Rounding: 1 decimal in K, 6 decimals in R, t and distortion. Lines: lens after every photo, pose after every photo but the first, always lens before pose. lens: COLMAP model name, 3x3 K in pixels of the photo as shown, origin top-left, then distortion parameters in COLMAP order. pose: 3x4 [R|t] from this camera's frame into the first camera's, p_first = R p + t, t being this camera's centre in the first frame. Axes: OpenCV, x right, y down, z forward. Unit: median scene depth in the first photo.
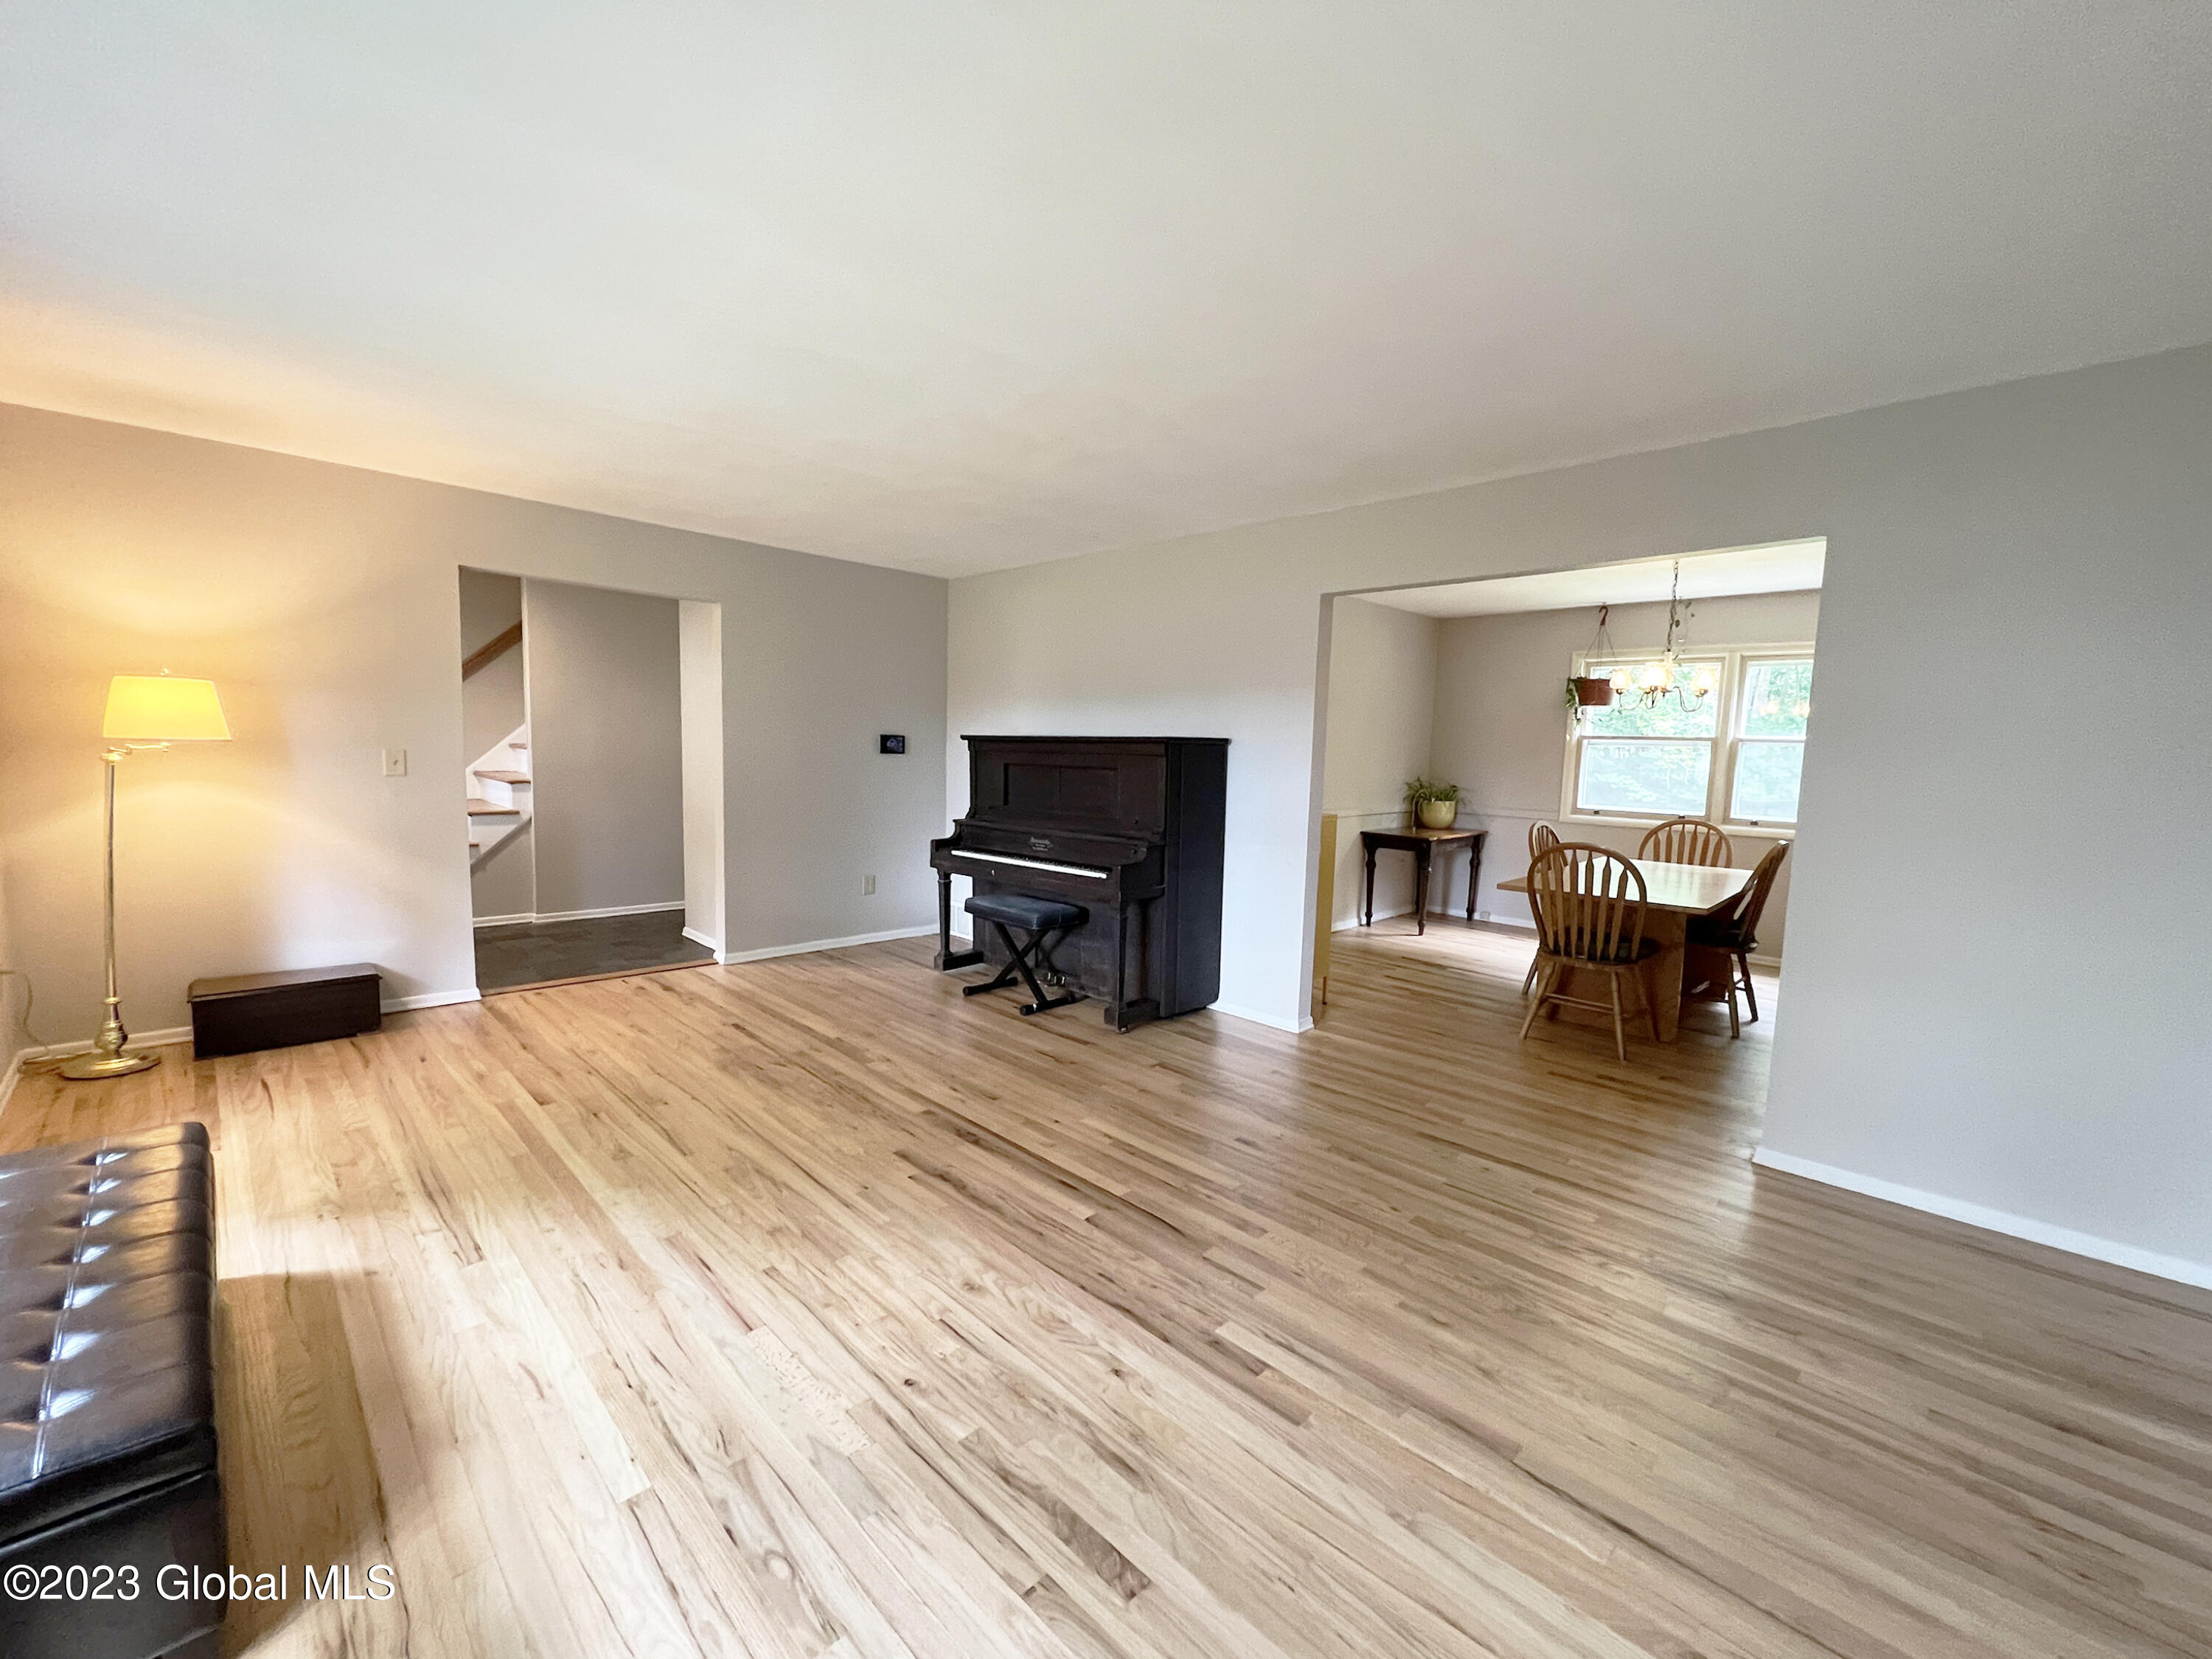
lens RADIAL K [[890.9, 0, 1114.3], [0, 890.9, 842.6], [0, 0, 1]] dist [-0.002848, 0.002776]
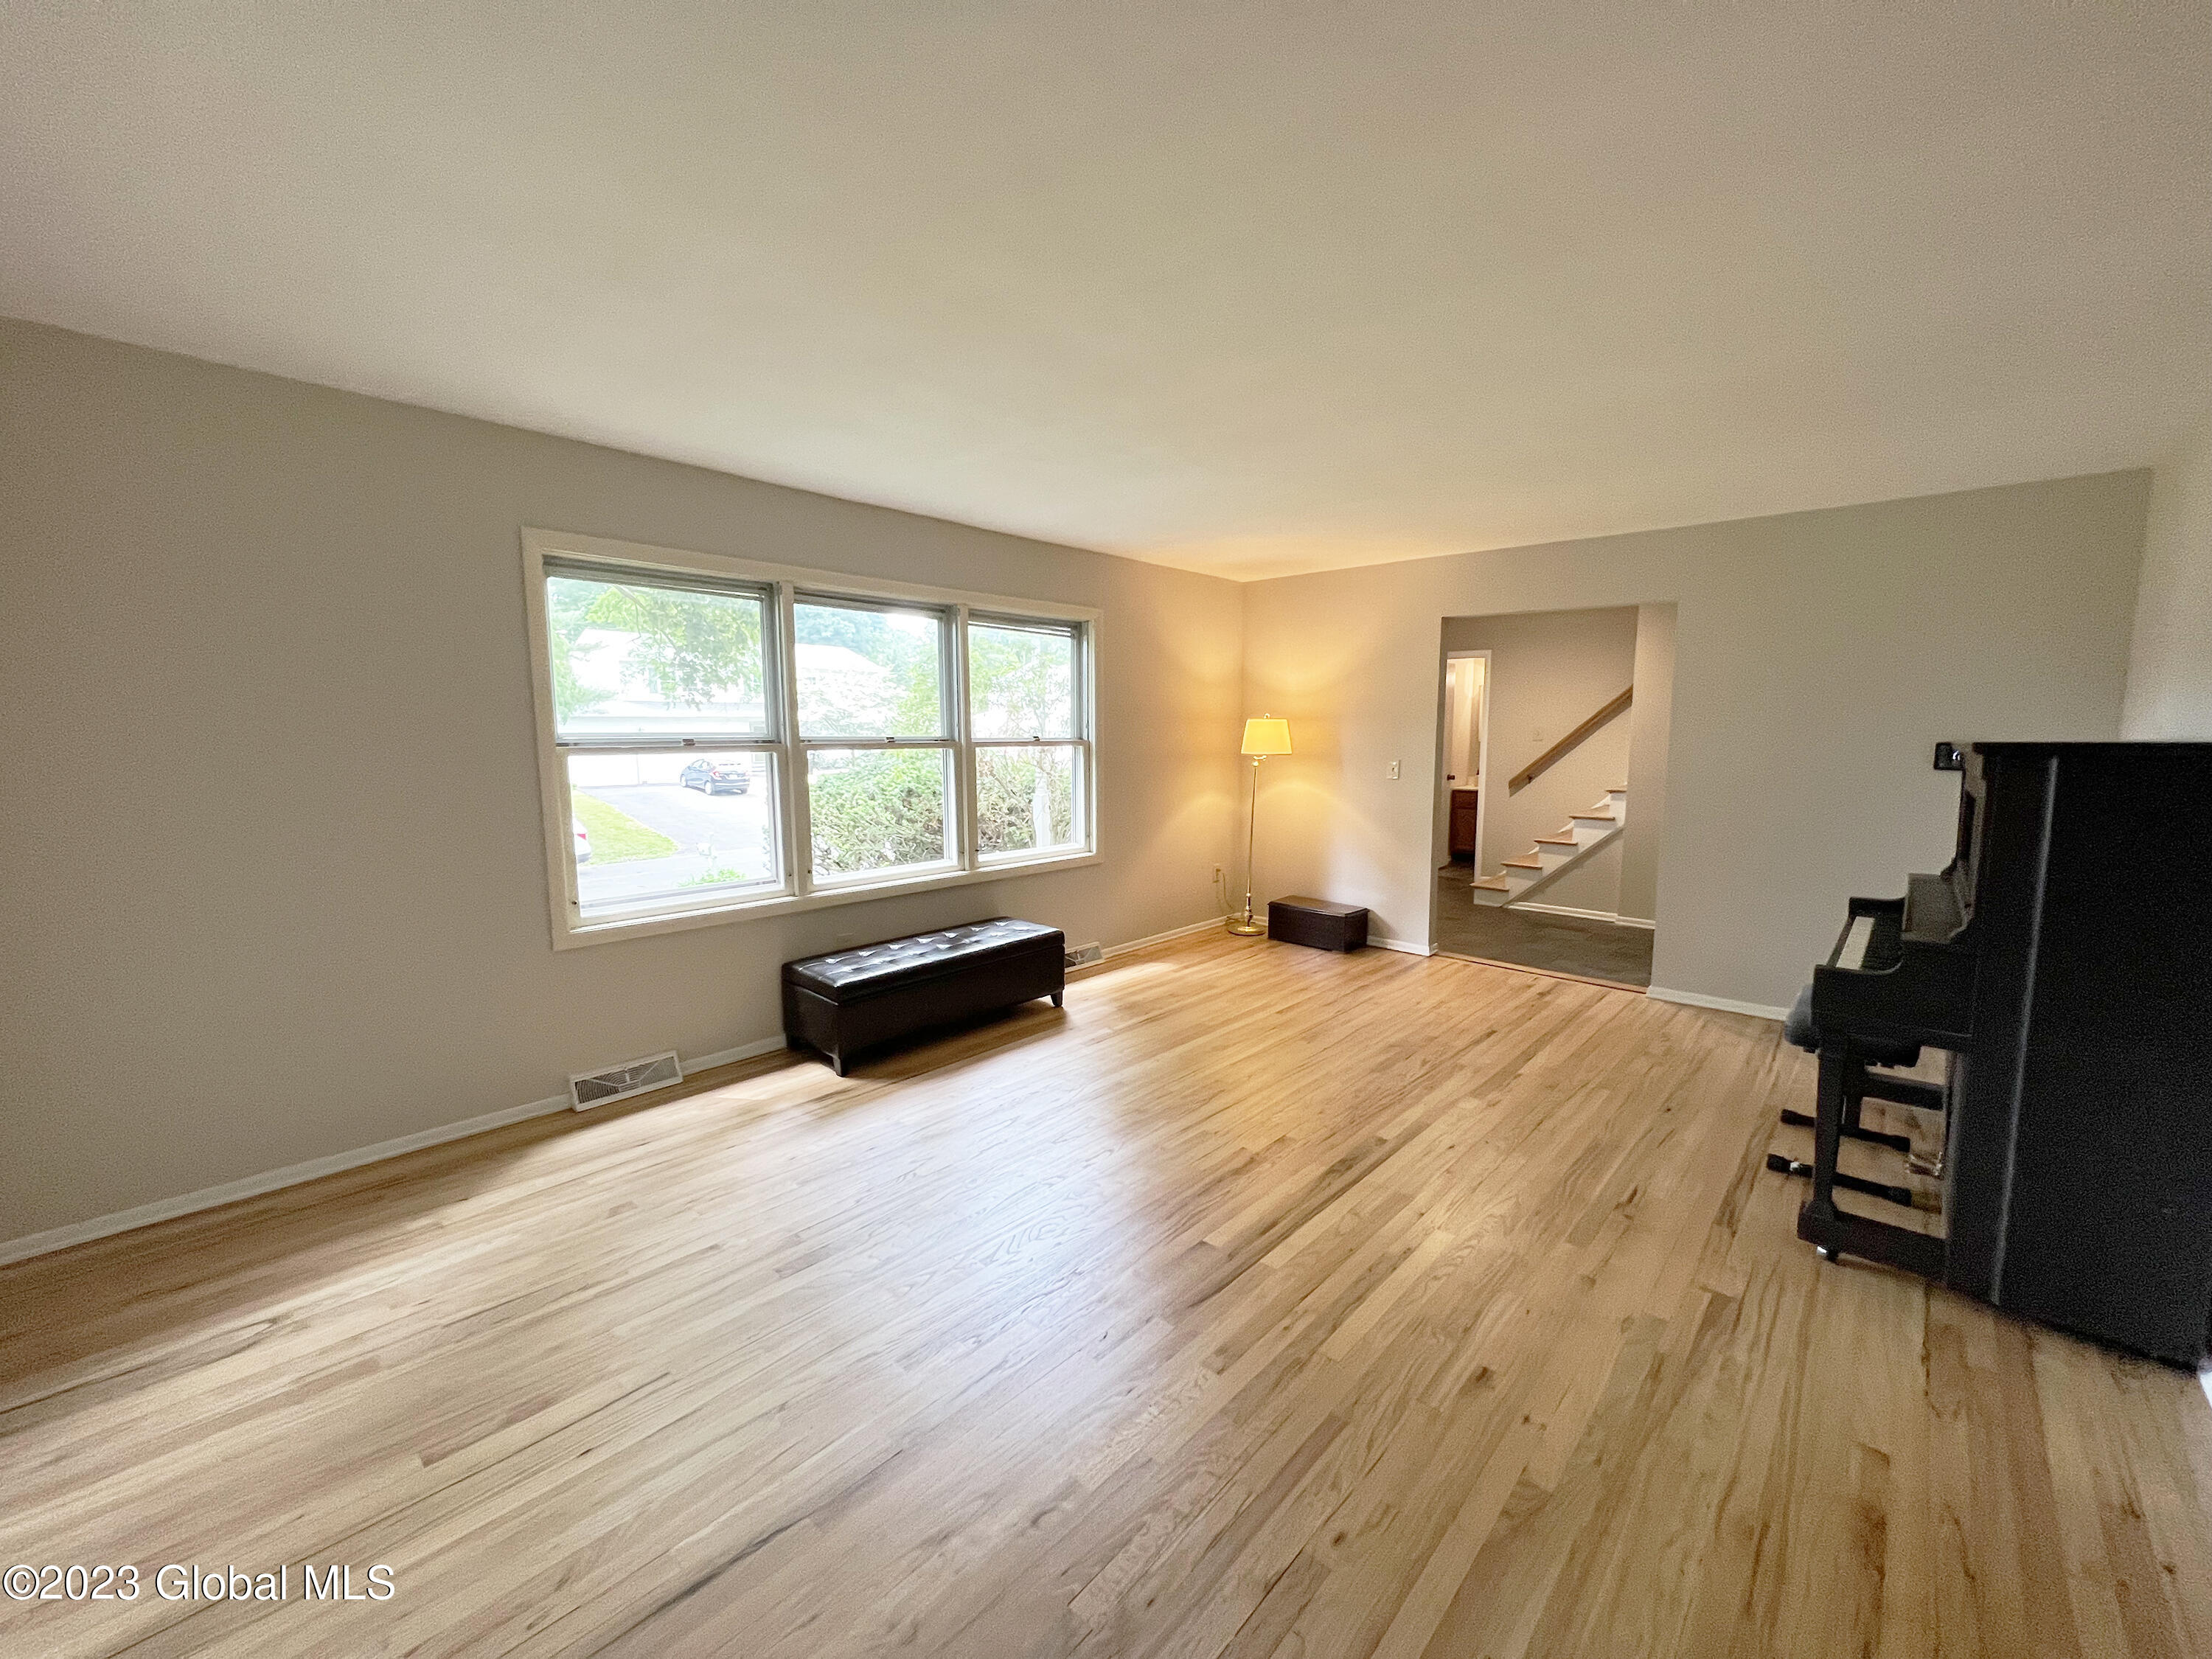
lens RADIAL K [[890.9, 0, 1112.6], [0, 890.9, 820.9], [0, 0, 1]] dist [-0.002848, 0.002776]
pose [[0.042511, 0.073077, -0.996420, 0.601722], [-0.111033, 0.991489, 0.067978, -0.059557], [0.992907, 0.107746, 0.050263, 0.534899]]
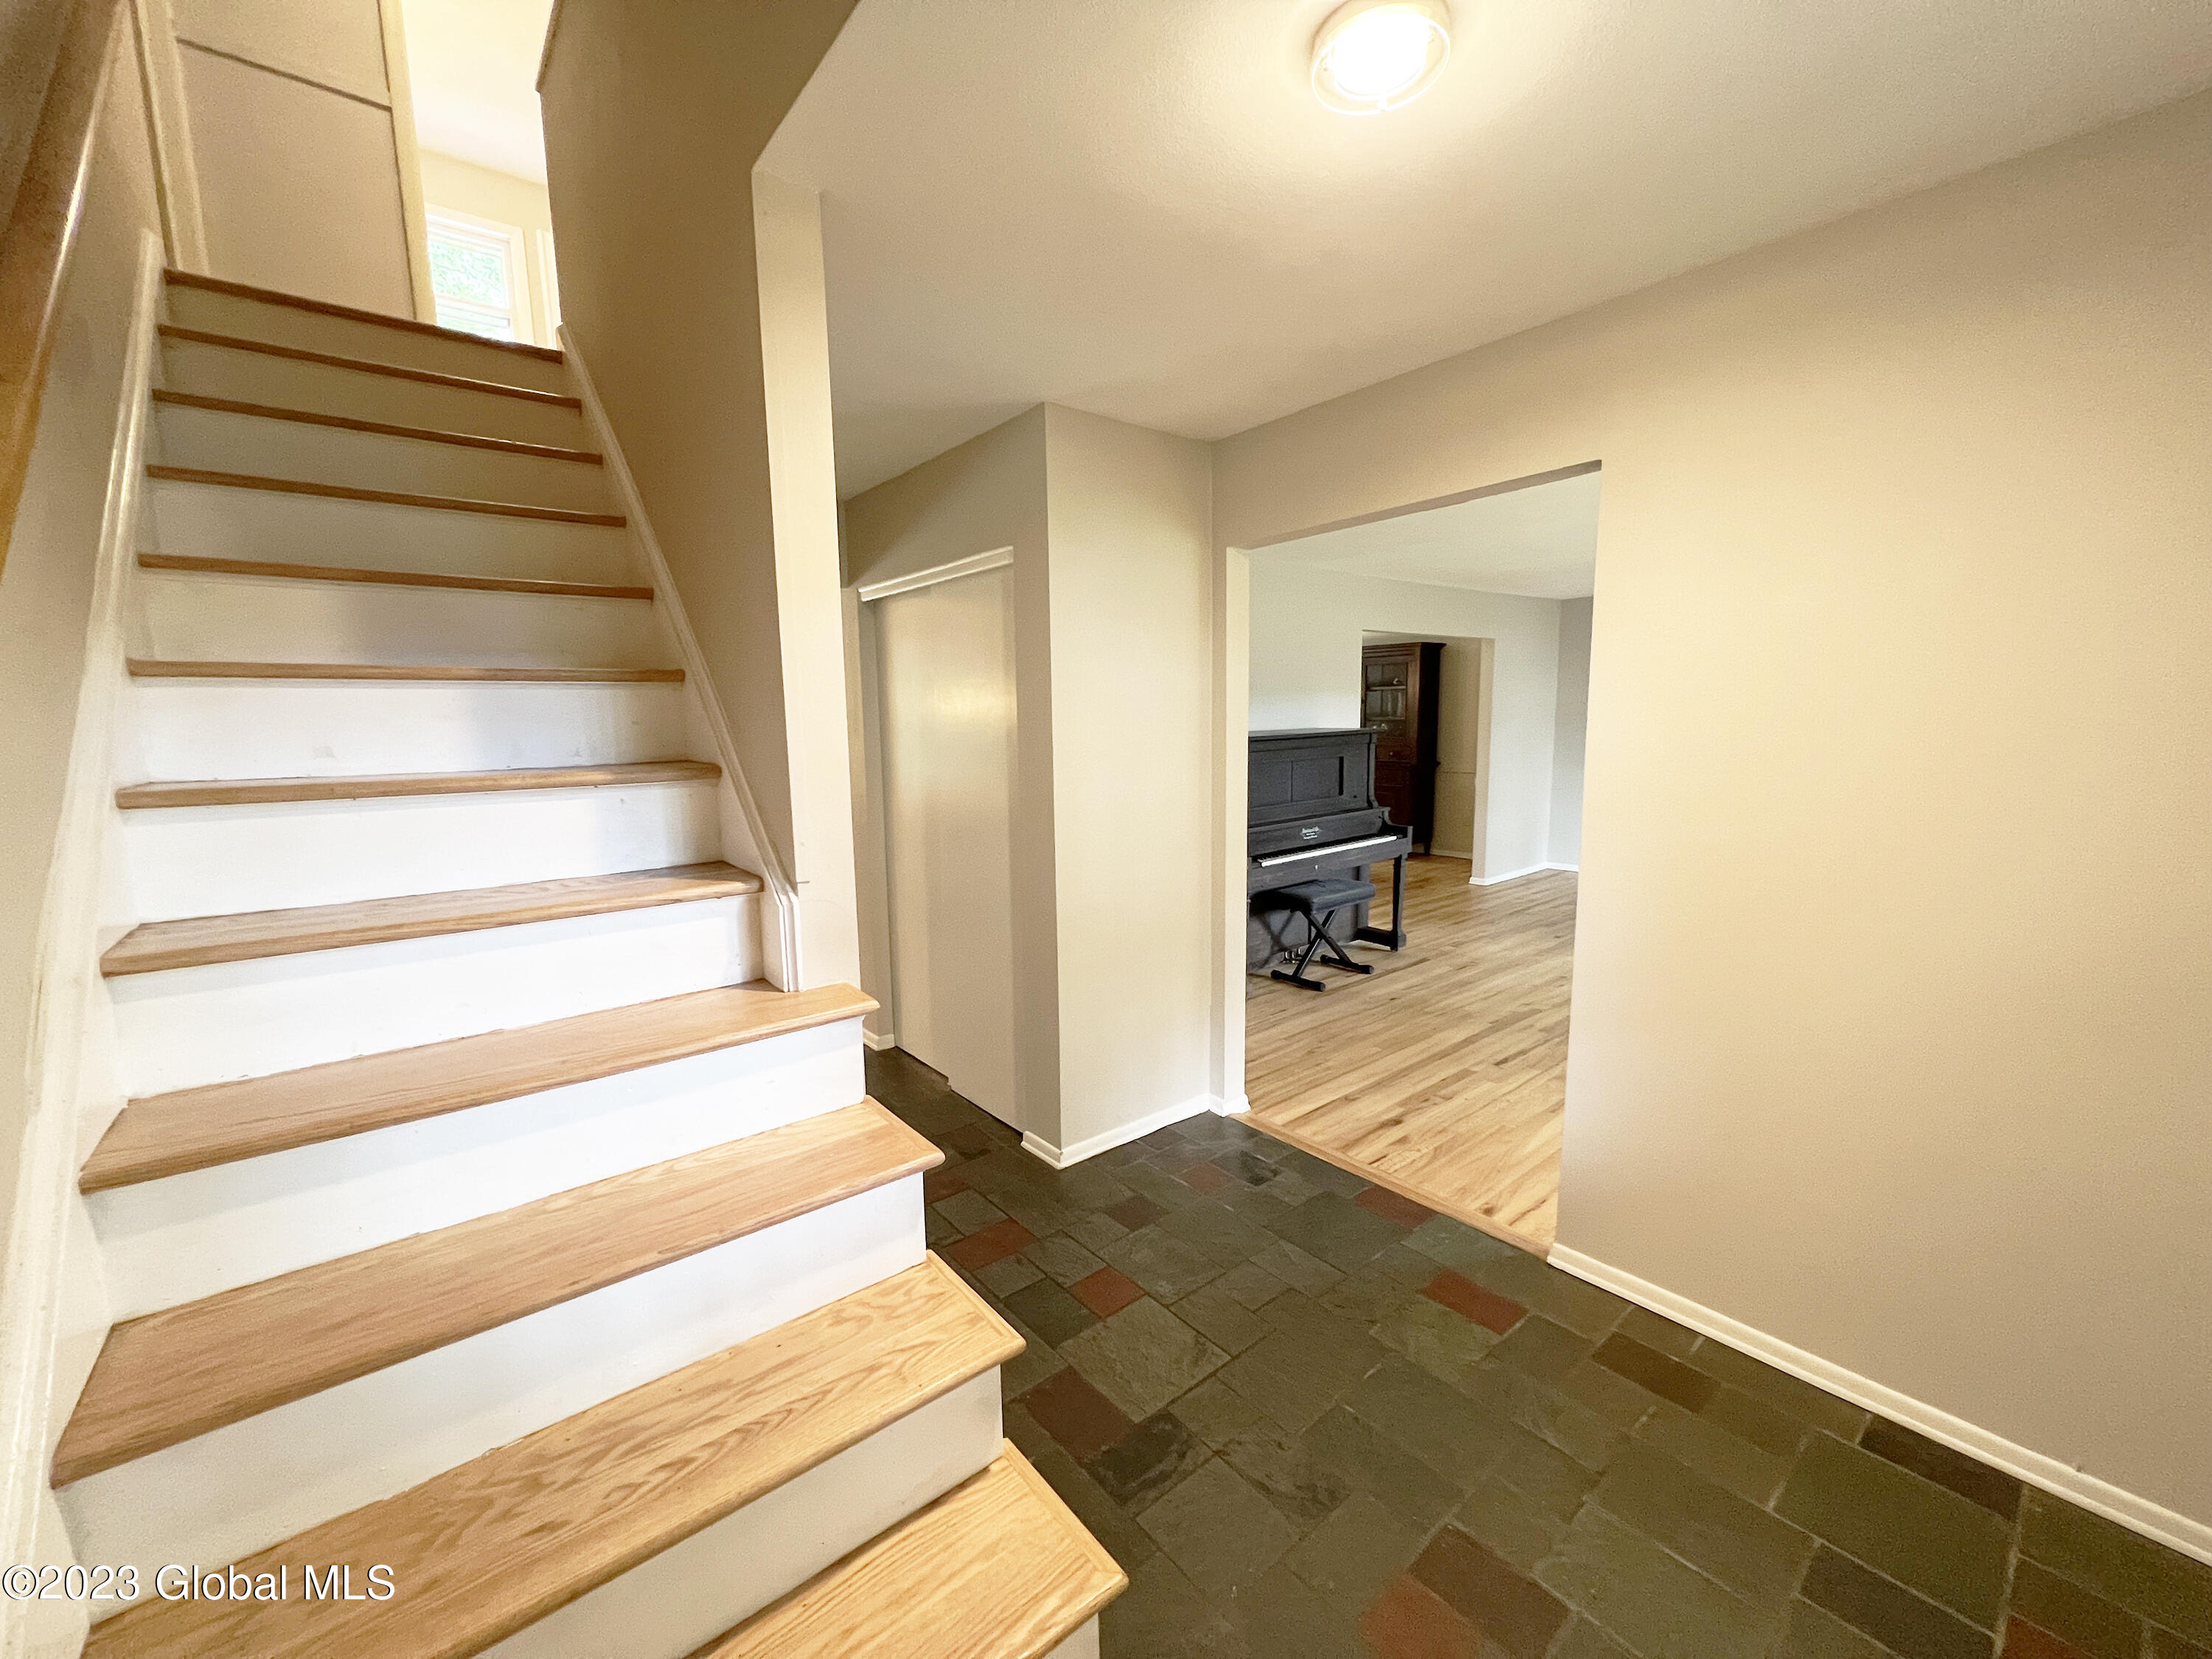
lens RADIAL K [[890.9, 0, 1113.1], [0, 890.9, 827.1], [0, 0, 1]] dist [-0.002848, 0.002776]
pose [[0.098832, -0.161930, 0.981841, -1.452176], [0.122038, 0.981196, 0.149540, -0.243149], [-0.987593, 0.105042, 0.116735, 1.374161]]
